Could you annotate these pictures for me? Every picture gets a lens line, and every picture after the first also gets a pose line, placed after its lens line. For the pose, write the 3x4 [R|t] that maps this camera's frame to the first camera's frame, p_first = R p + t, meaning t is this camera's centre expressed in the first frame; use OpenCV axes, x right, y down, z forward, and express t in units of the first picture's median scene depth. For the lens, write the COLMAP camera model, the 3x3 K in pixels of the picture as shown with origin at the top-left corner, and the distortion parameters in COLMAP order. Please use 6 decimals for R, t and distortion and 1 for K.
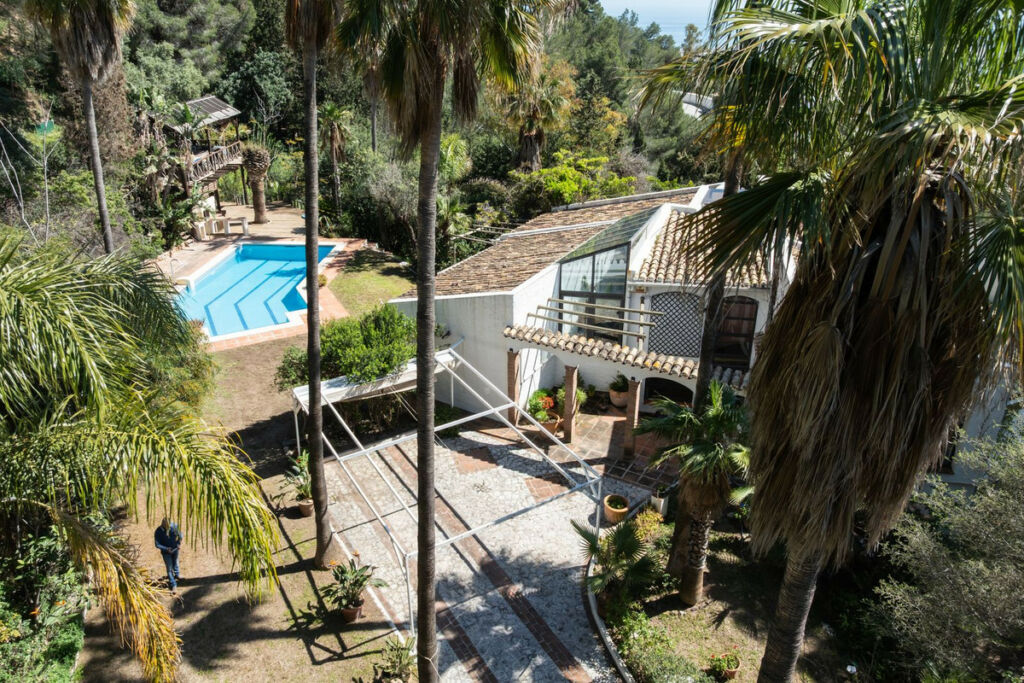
lens RADIAL K [[753.6, 0, 509.9], [0, 753.6, 330.4], [0, 0, 1]] dist [-0.050234, 0.000522]
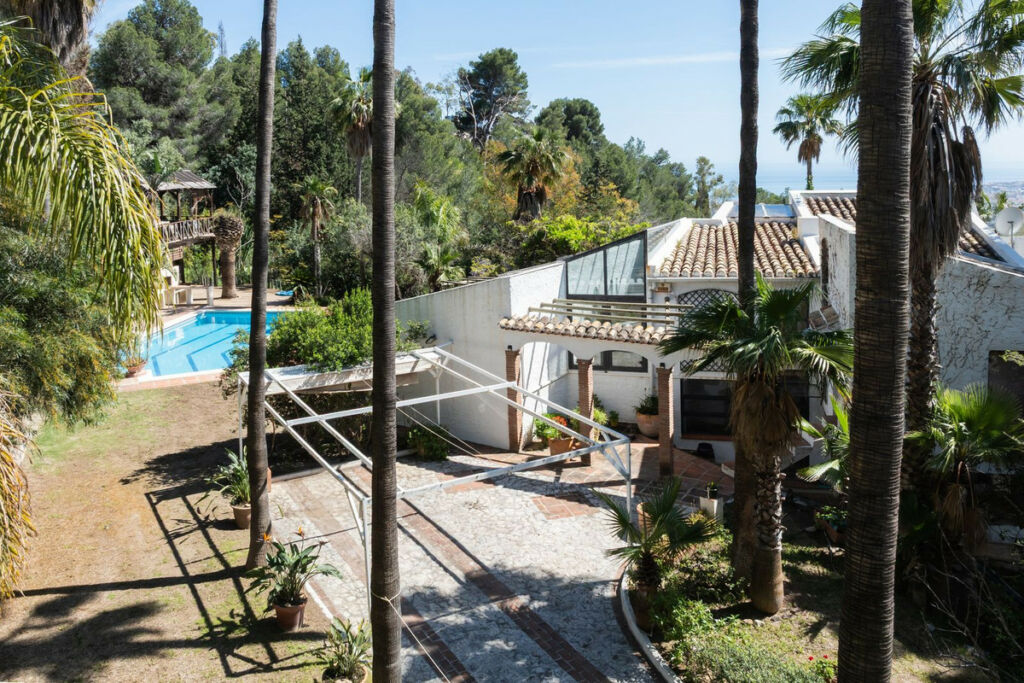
lens RADIAL K [[838.3, 0, 489.4], [0, 838.3, 339.1], [0, 0, 1]] dist [-0.054743, 0.006914]
pose [[0.998599, -0.035203, -0.039503, 0.016952], [0.020253, 0.944021, -0.329264, 0.337726], [0.048882, 0.328003, 0.943411, 0.149898]]
